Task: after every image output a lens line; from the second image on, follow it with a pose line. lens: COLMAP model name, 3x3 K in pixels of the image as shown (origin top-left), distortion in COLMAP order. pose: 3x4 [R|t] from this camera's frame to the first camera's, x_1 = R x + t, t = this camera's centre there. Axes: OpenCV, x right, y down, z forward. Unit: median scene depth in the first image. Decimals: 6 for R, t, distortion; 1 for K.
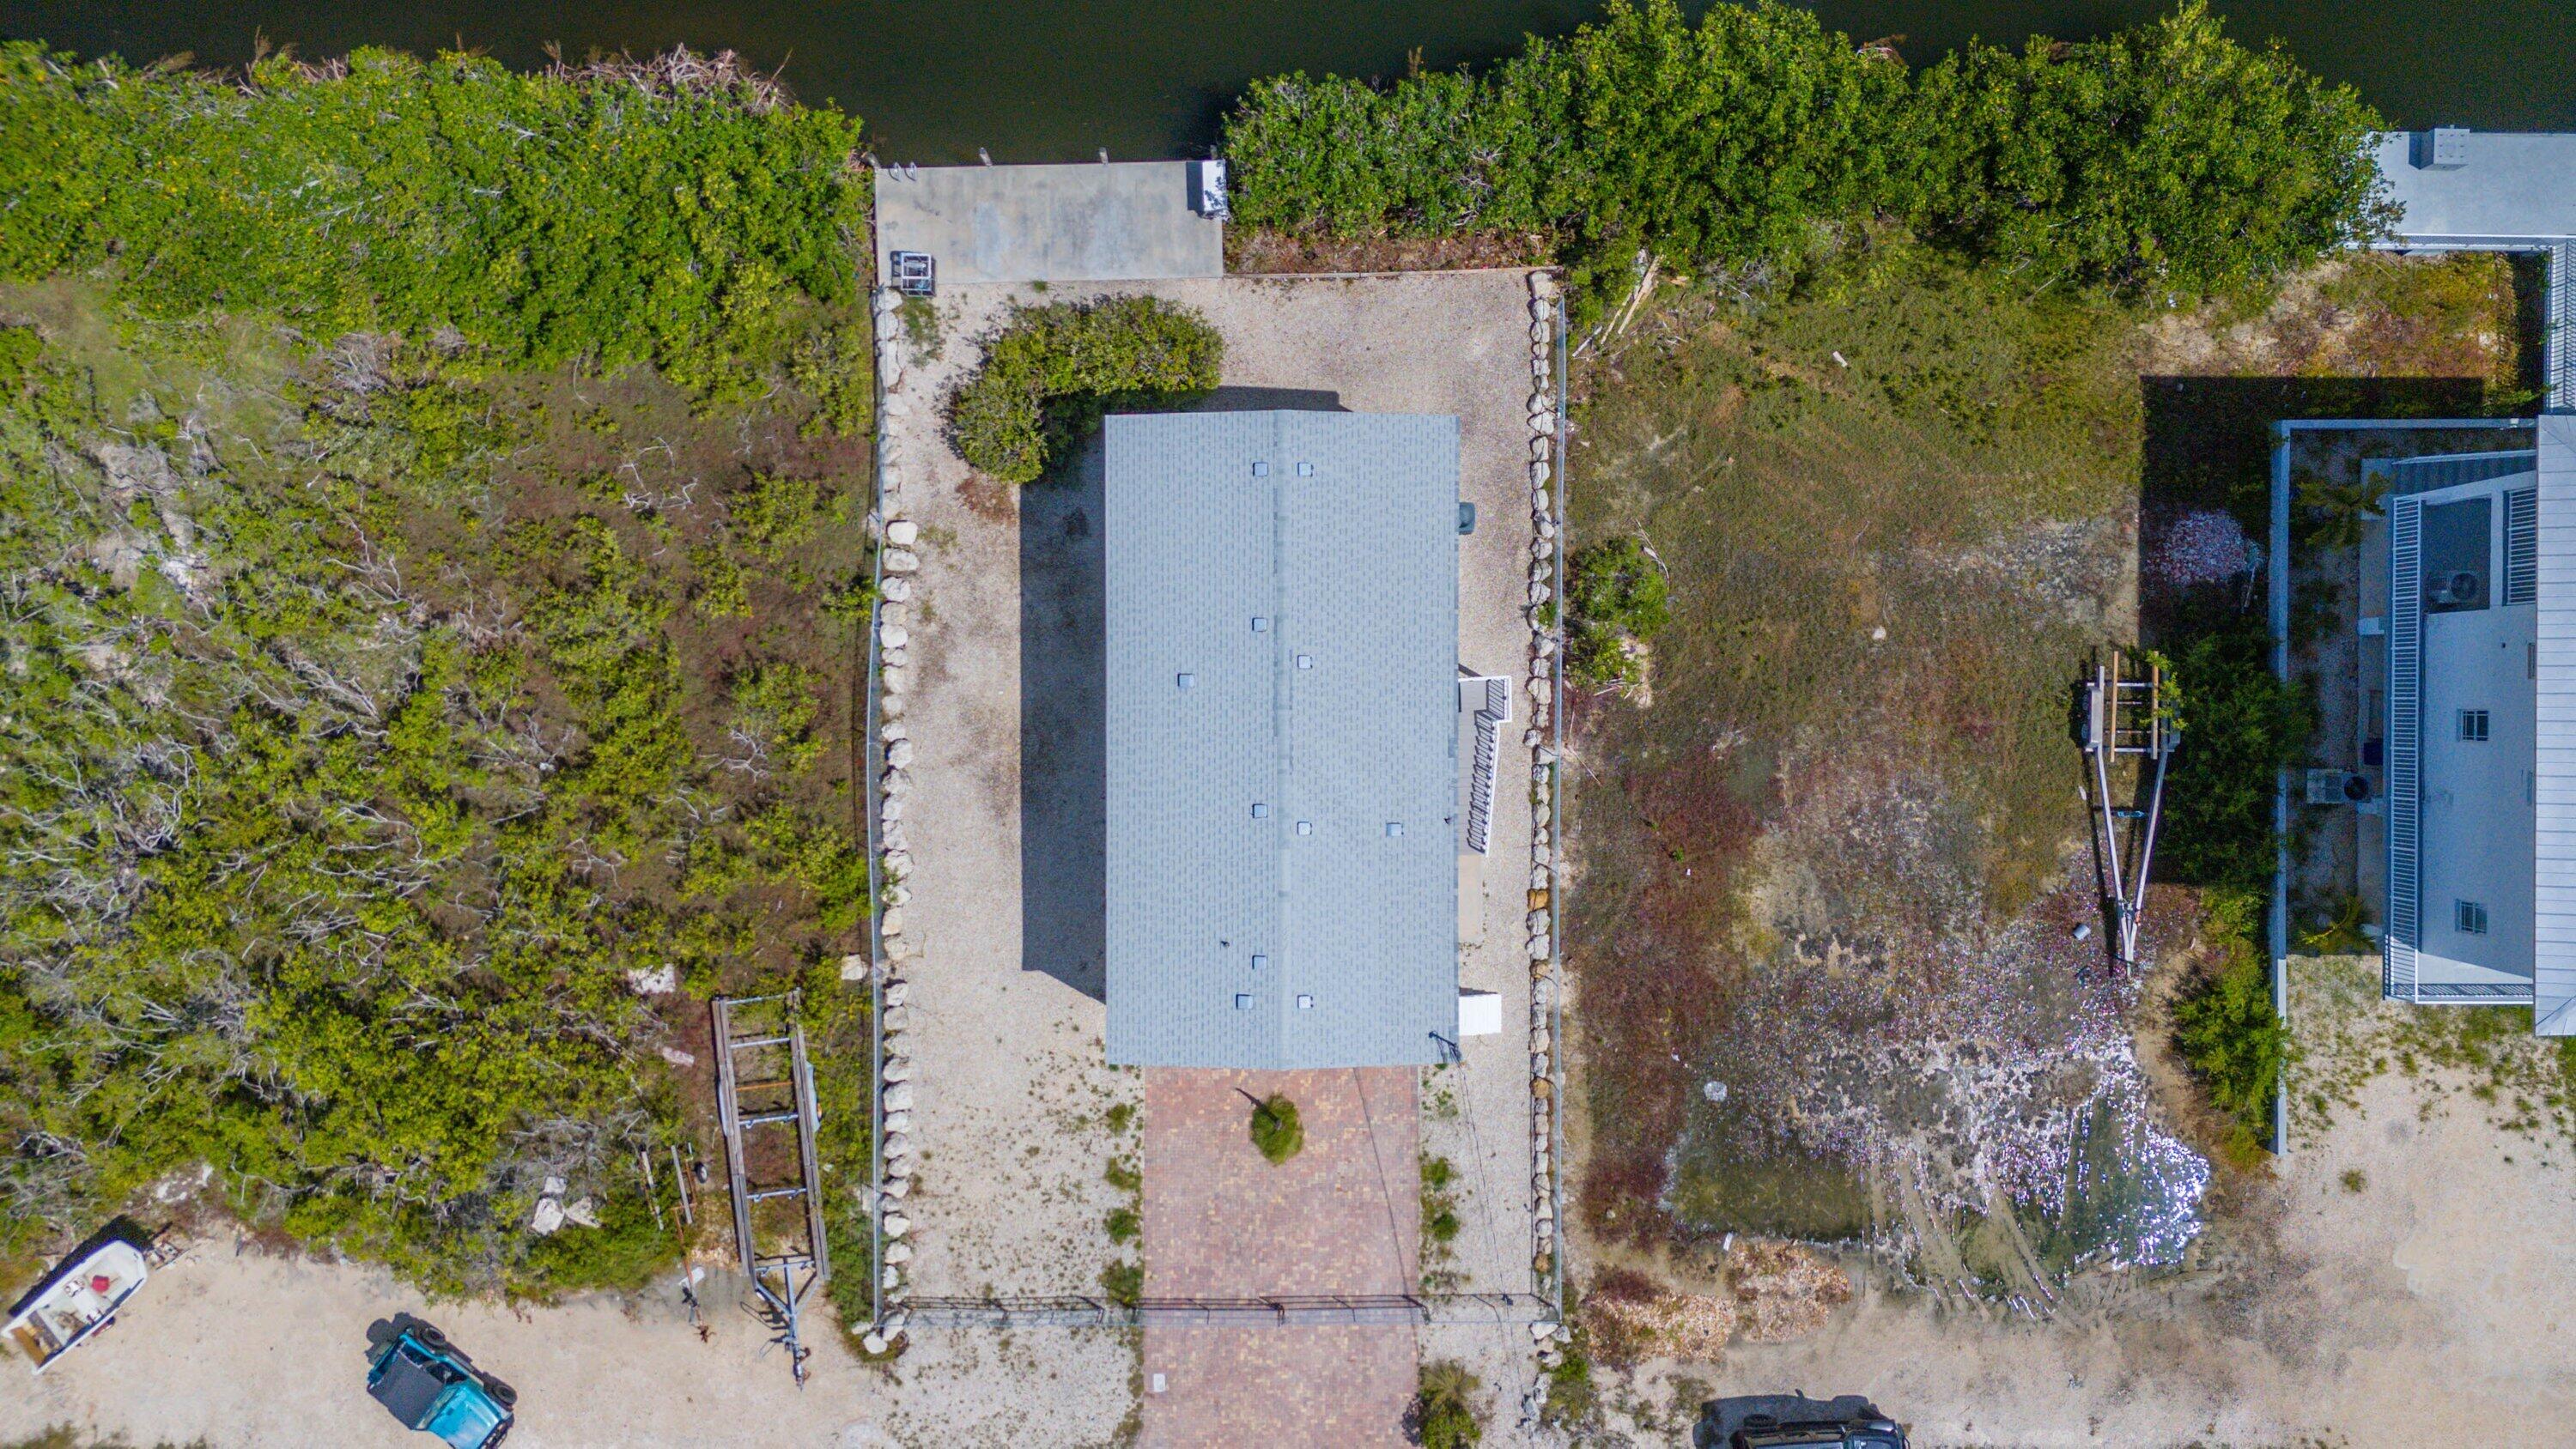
lens RADIAL K [[1882.7, 0, 1292.6], [0, 1882.7, 732.1], [0, 0, 1]] dist [0.070407, -0.068109]
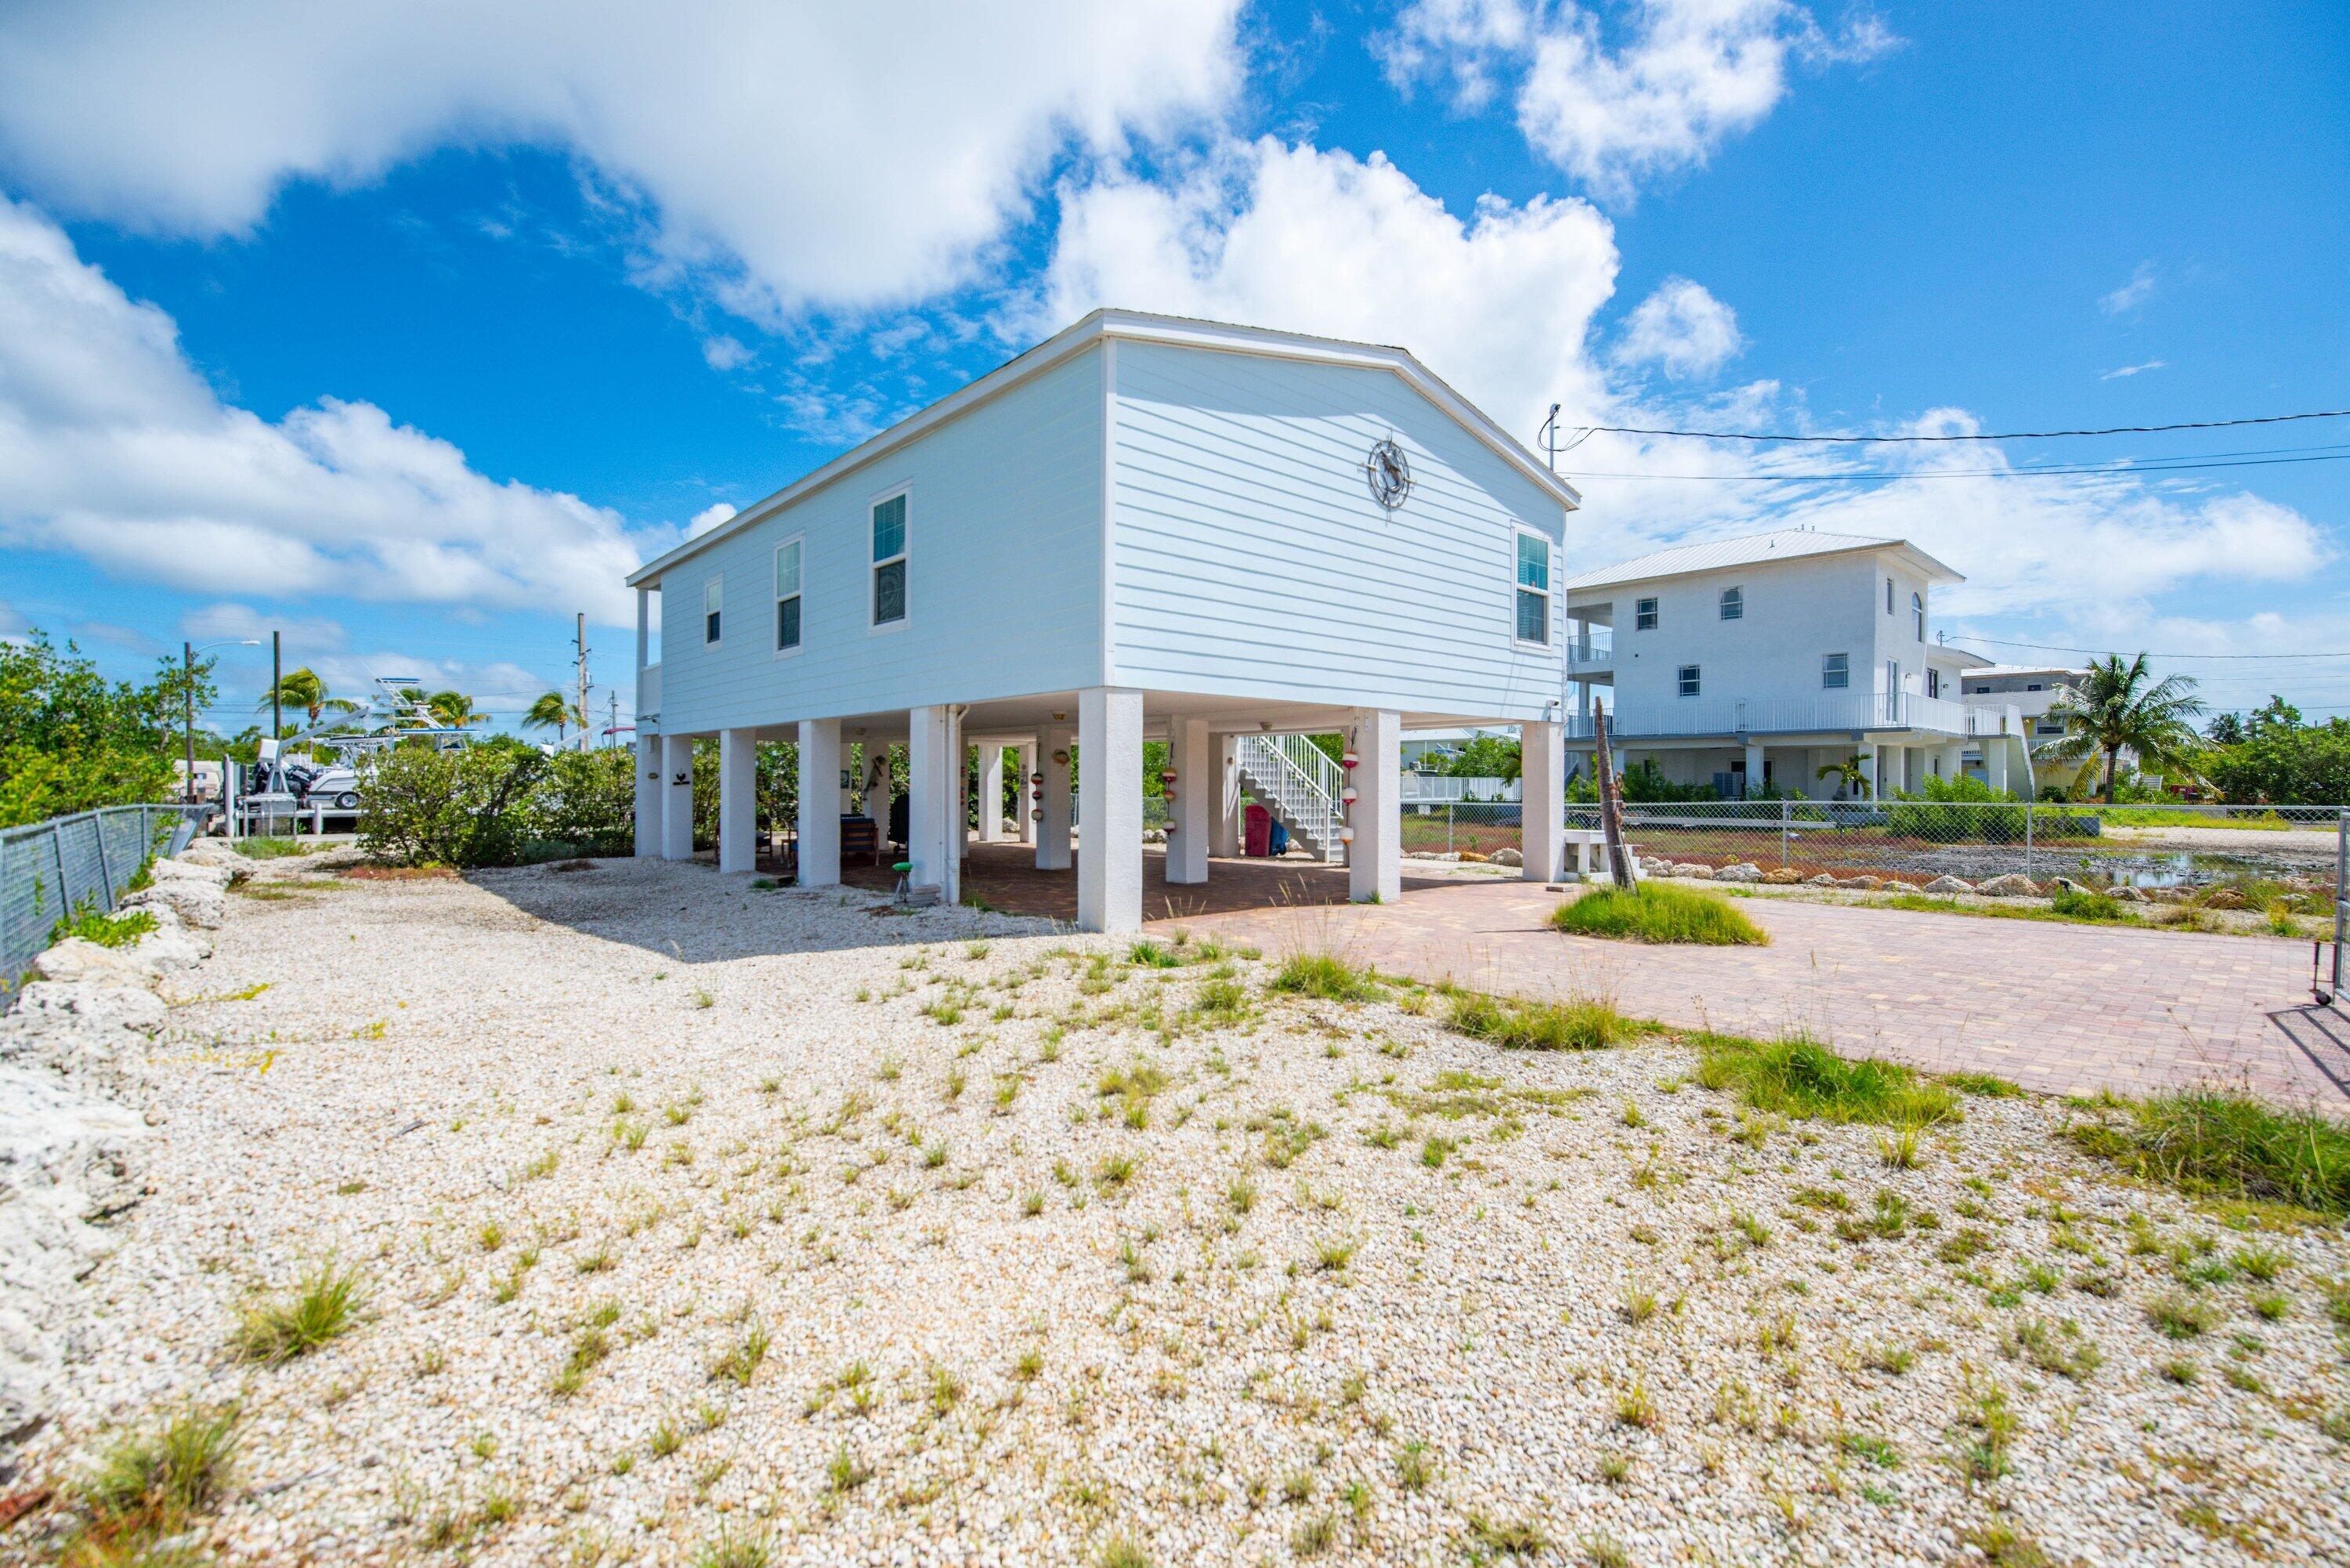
lens RADIAL K [[1033.5, 0, 1175.9], [0, 1033.5, 778.2], [0, 0, 1]] dist [0.002167, -0.011495]
pose [[0.743097, -0.008109, 0.669135, -0.194450], [0.668954, -0.017233, -0.743104, 0.291286], [0.017557, 0.999819, -0.007381, 0.970954]]
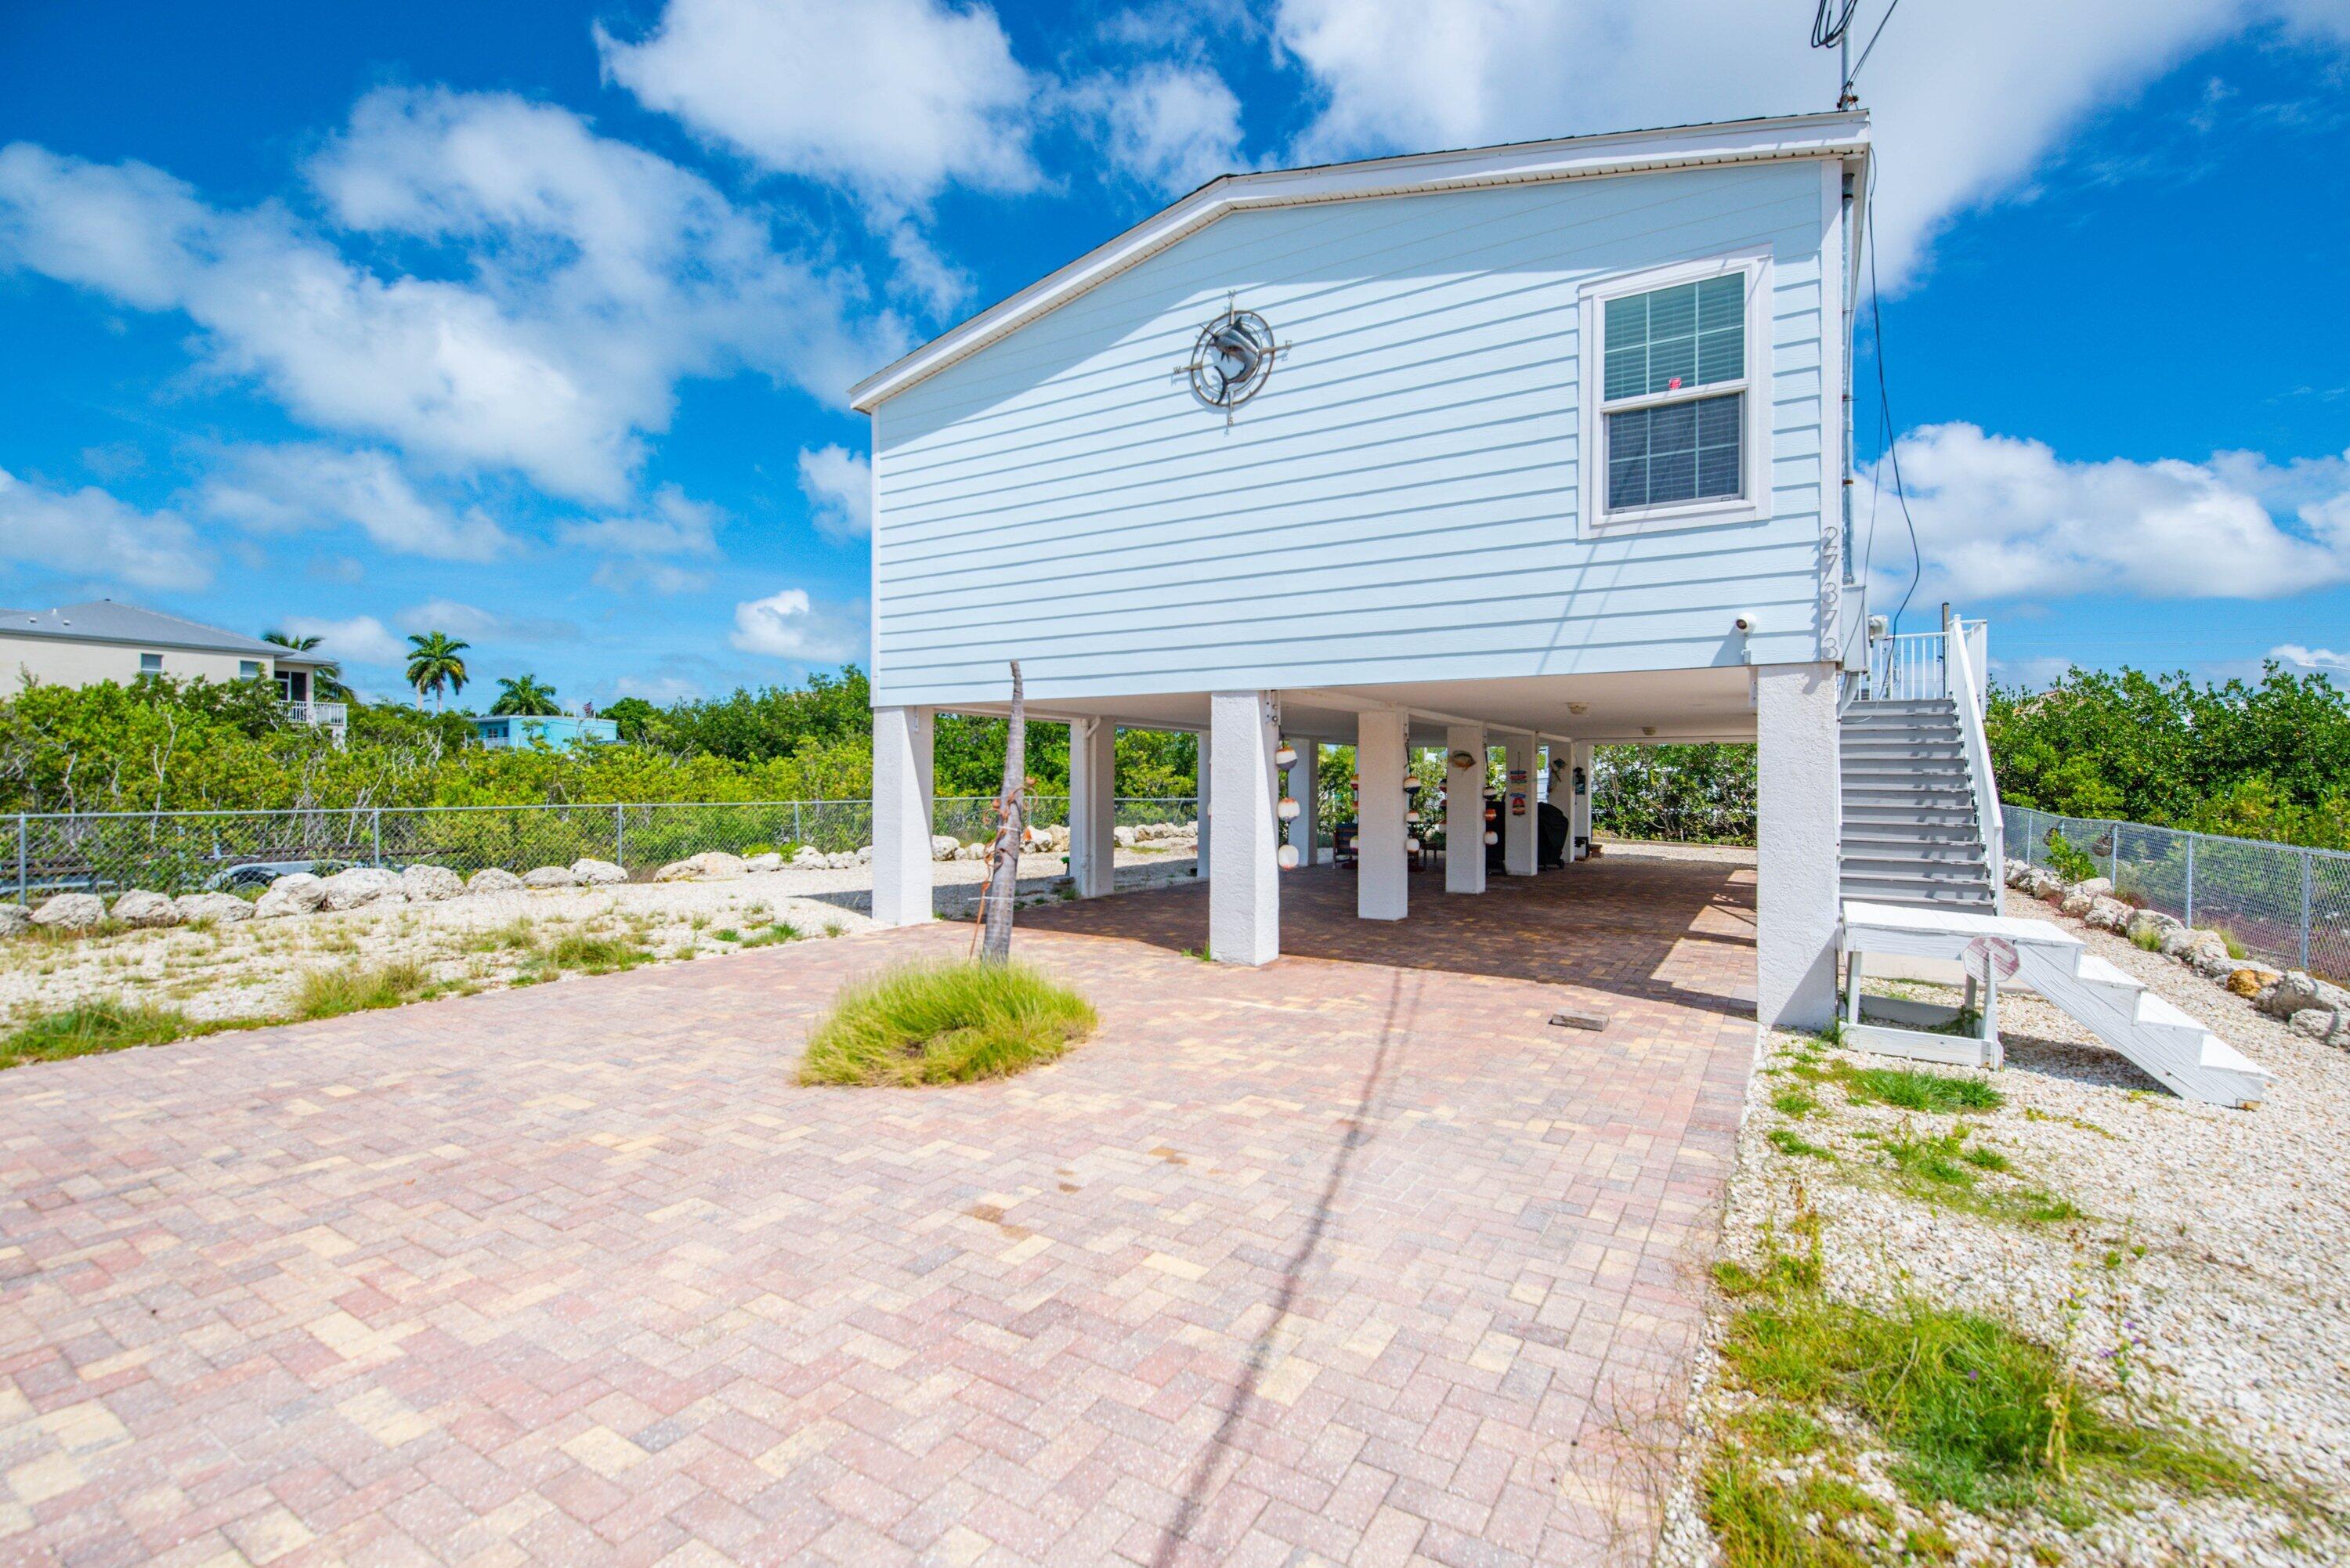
lens RADIAL K [[1033.5, 0, 1175.9], [0, 1033.5, 778.2], [0, 0, 1]] dist [0.002167, -0.011495]
pose [[0.853832, -0.011287, -0.520426, 0.071082], [-0.520539, -0.024461, -0.853487, 0.295033], [-0.003097, 0.999637, -0.026761, 0.972849]]
